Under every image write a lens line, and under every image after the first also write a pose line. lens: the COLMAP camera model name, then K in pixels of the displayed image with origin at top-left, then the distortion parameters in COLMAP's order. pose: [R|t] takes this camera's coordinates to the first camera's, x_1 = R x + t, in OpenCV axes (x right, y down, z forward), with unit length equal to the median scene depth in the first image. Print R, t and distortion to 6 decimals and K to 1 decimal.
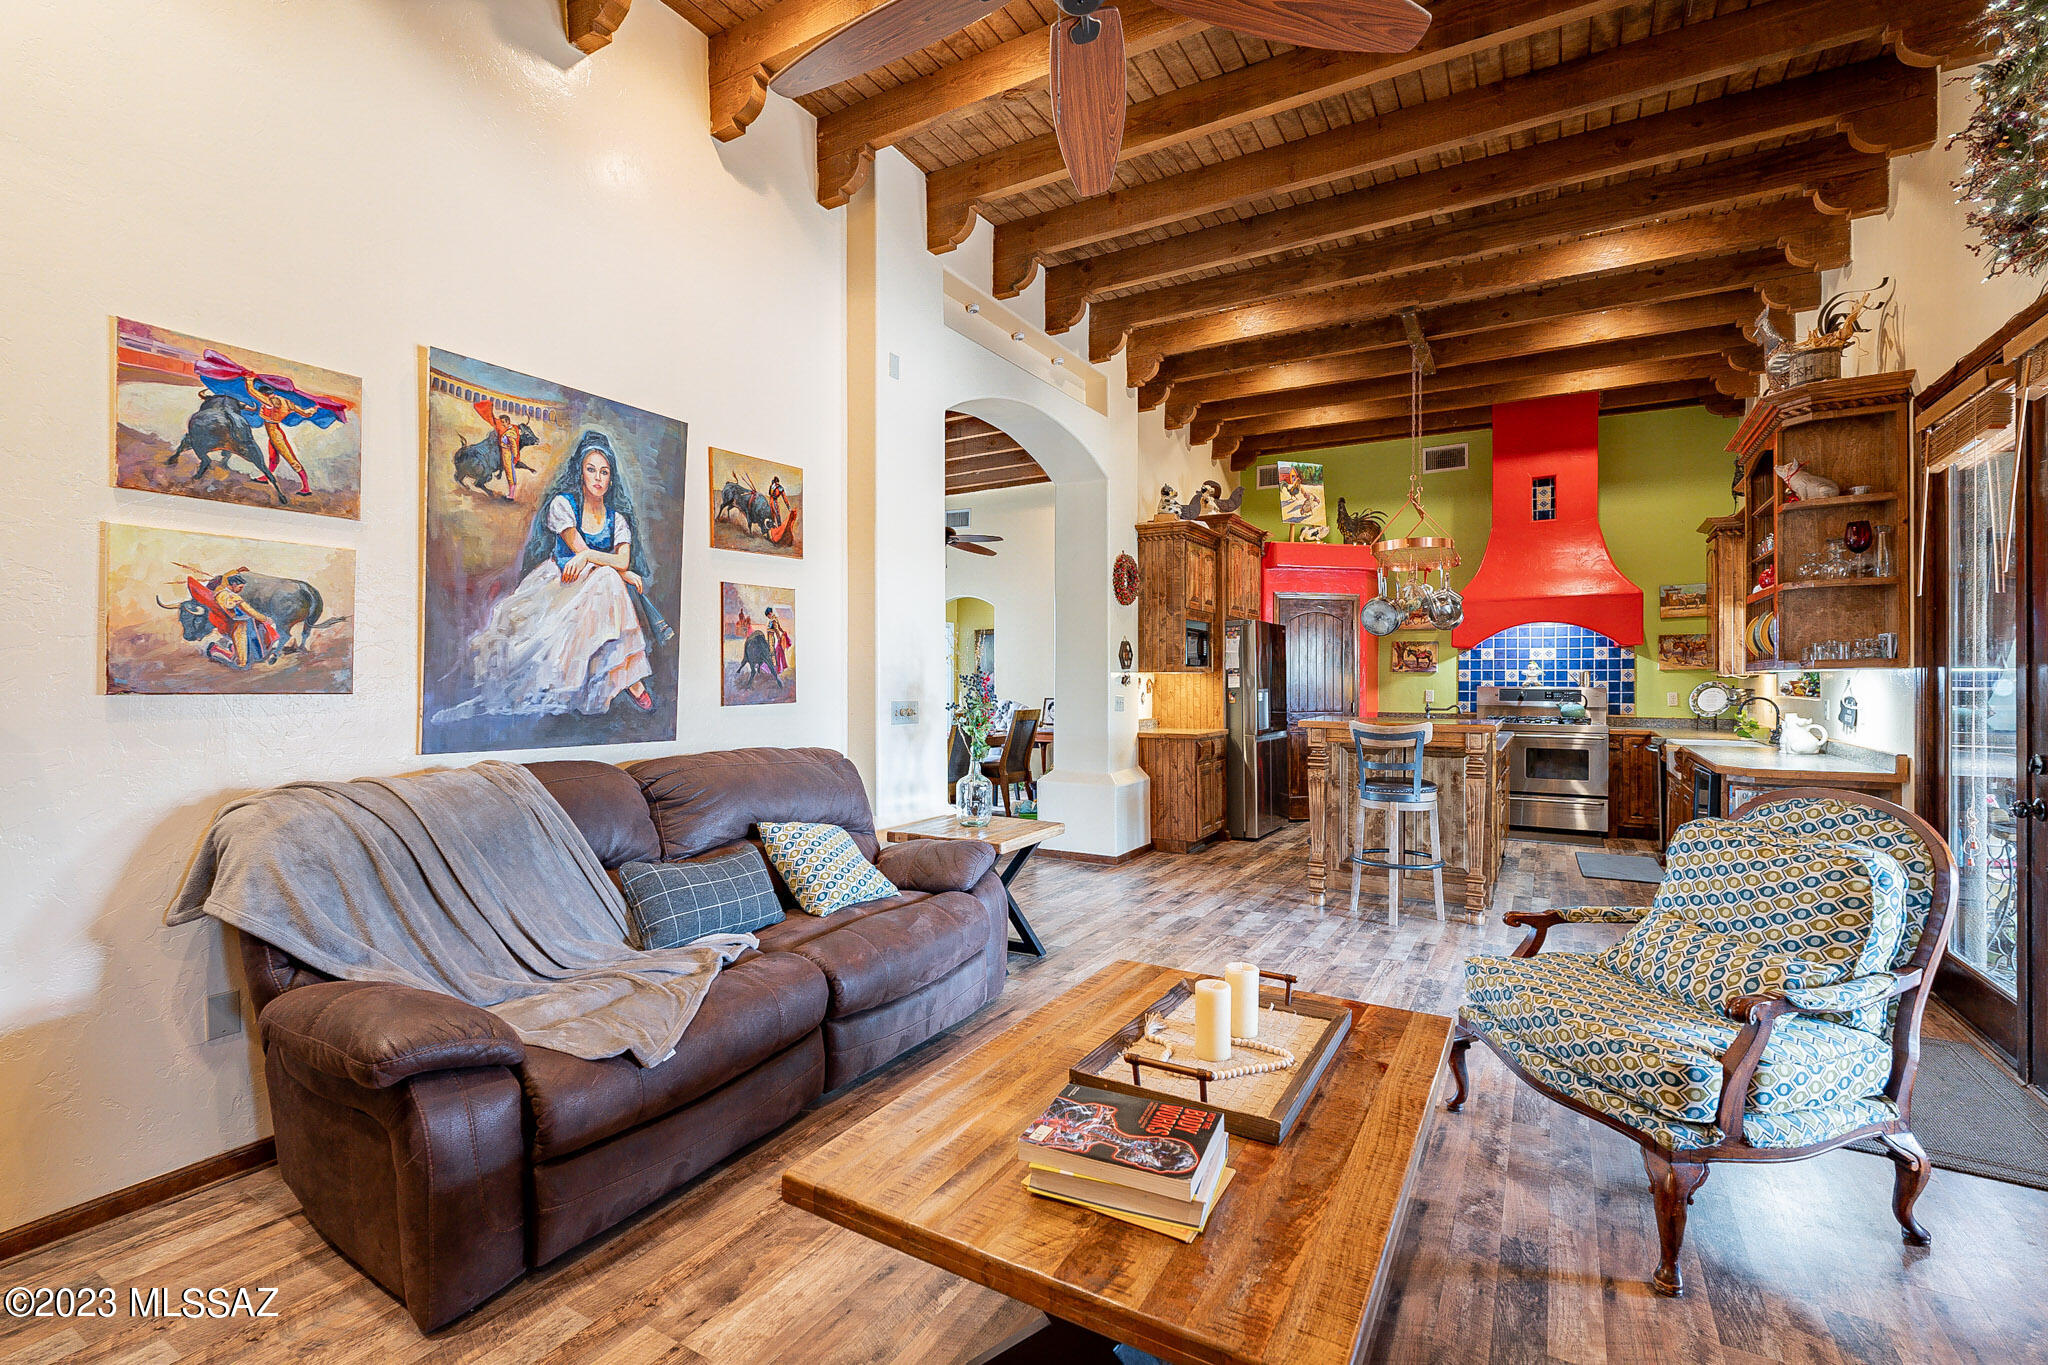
lens RADIAL K [[909.7, 0, 1028.4], [0, 909.7, 680.9], [0, 0, 1]] dist [-0.001465, 0.000304]
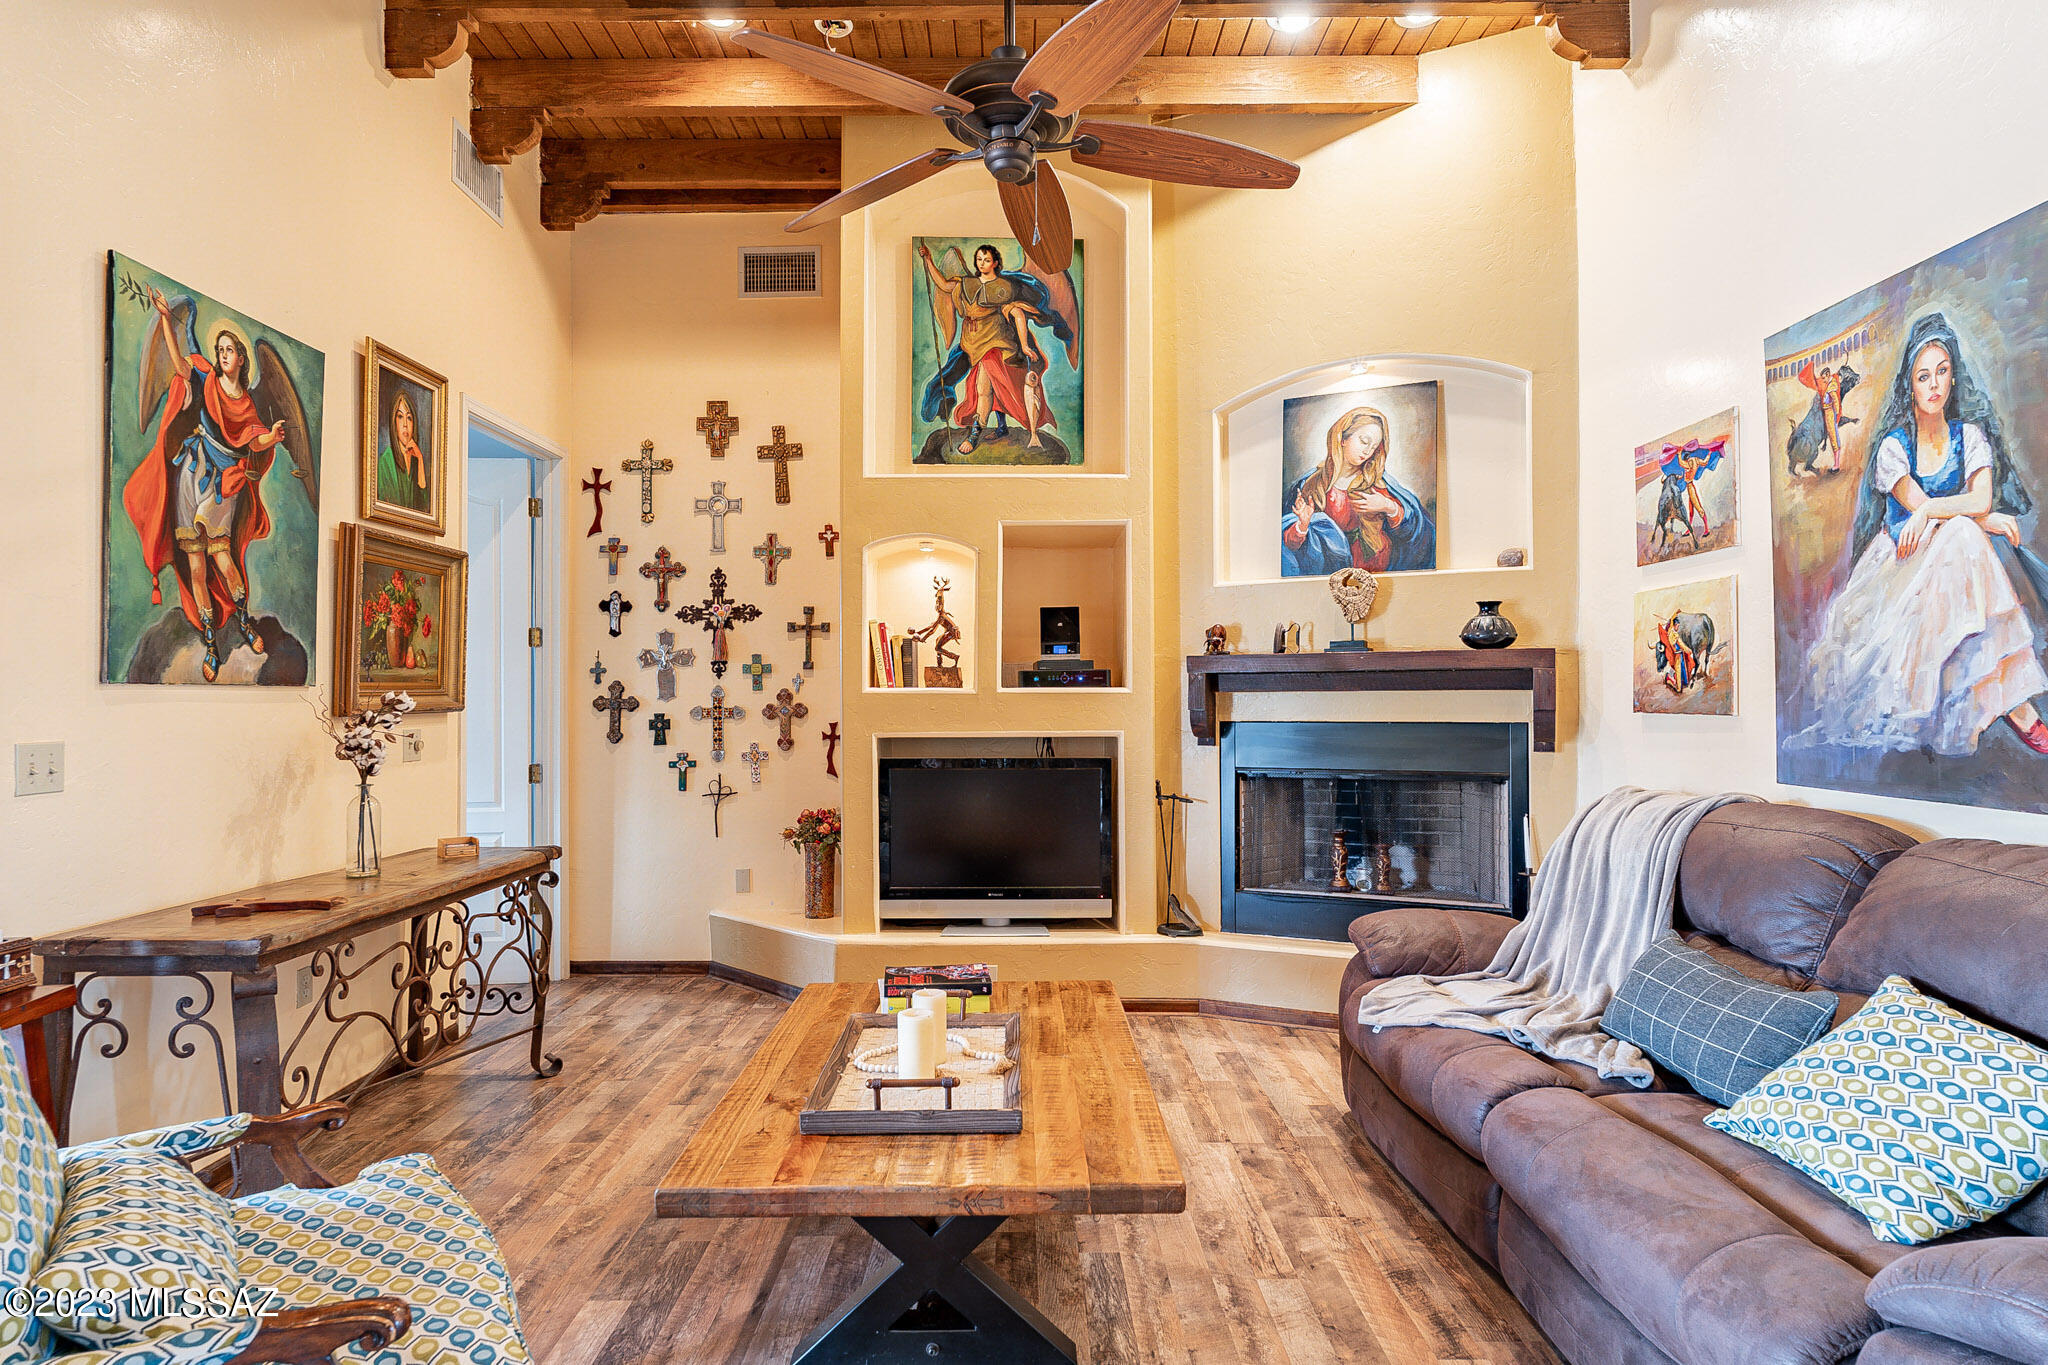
lens RADIAL K [[1108.1, 0, 1027.0], [0, 1108.1, 684.3], [0, 0, 1]] dist [0.000701, 0.000131]
pose [[-0.861916, -0.008766, -0.506975, 0.512351], [0.001013, 0.999819, -0.019011, 0.001735], [0.507050, -0.016899, -0.861751, 1.469751]]
